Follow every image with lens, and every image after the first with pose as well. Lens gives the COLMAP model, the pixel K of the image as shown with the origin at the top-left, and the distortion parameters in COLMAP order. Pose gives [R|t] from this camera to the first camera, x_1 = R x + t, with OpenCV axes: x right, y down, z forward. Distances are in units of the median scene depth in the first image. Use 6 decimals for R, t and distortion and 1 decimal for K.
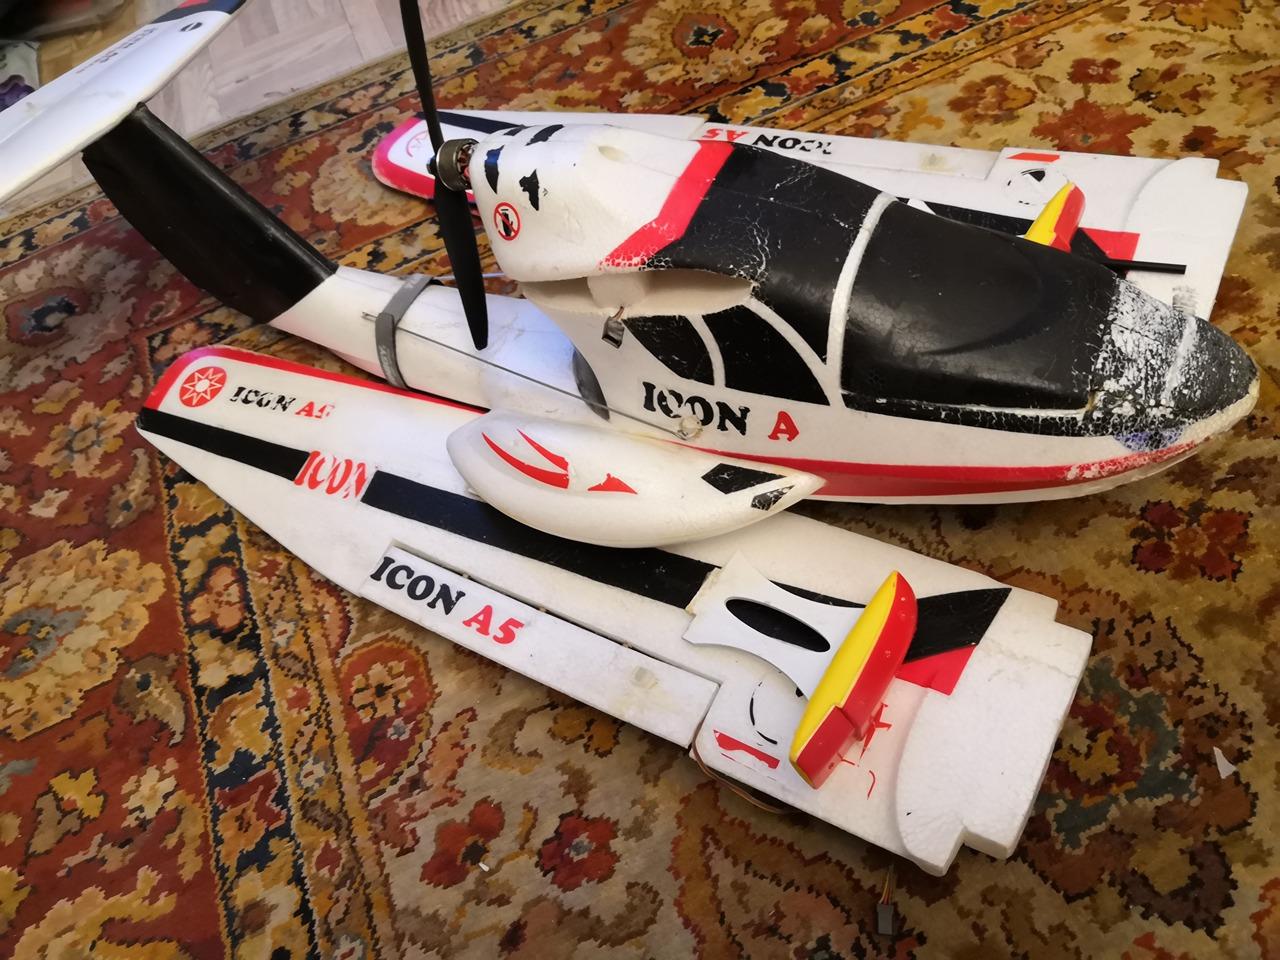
lens RADIAL K [[1045.9, 0, 634.6], [0, 1045.9, 468.8], [0, 0, 1]] dist [-0.038029, 0.085947]
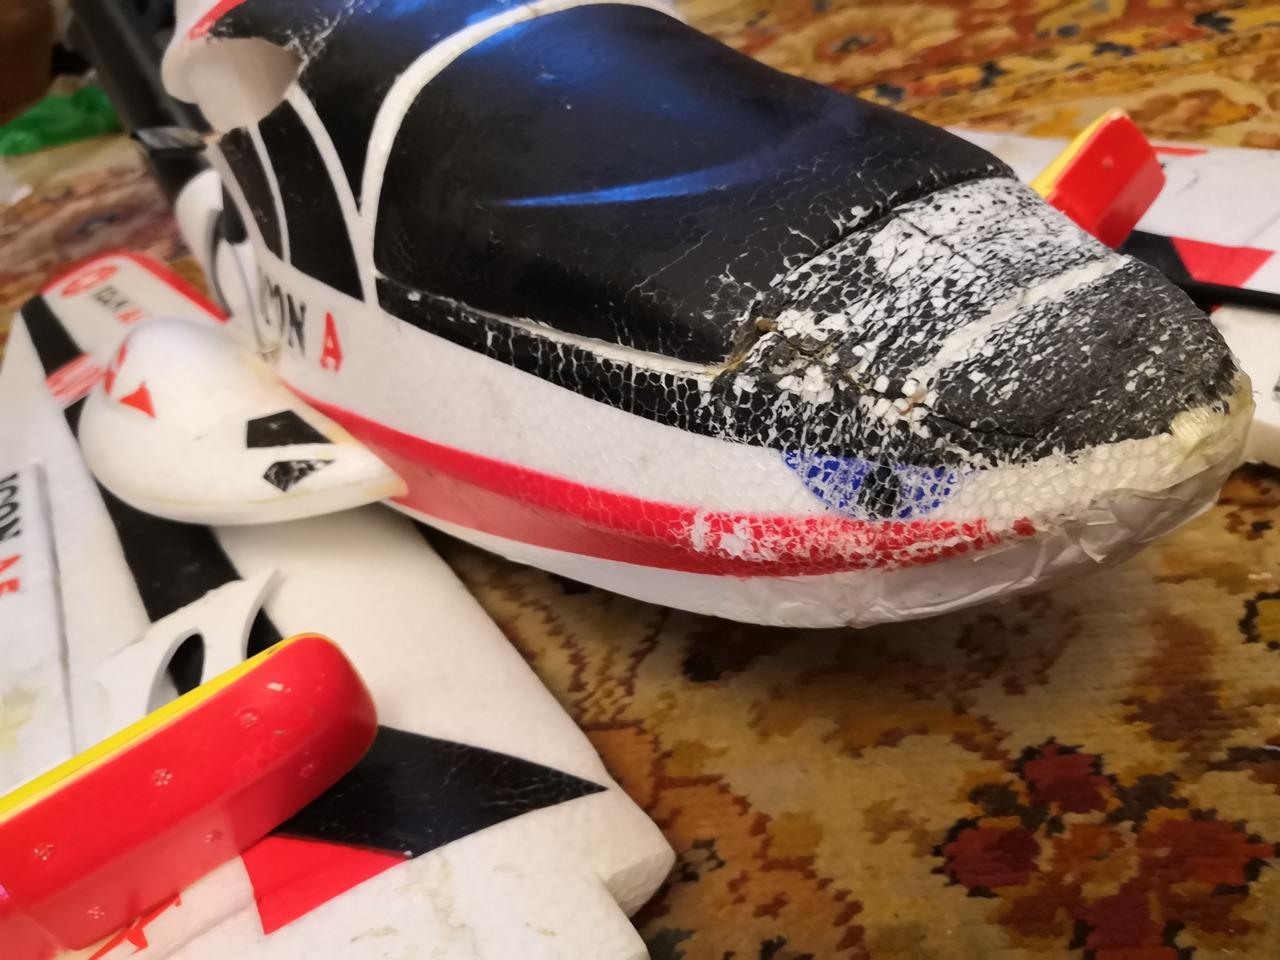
lens RADIAL K [[1045.9, 0, 634.6], [0, 1045.9, 468.8], [0, 0, 1]] dist [-0.038029, 0.085947]
pose [[0.894133, 0.259594, -0.364880, 0.431079], [-0.321413, 0.939396, -0.119284, 0.030313], [0.311801, 0.223933, 0.923382, 0.480322]]
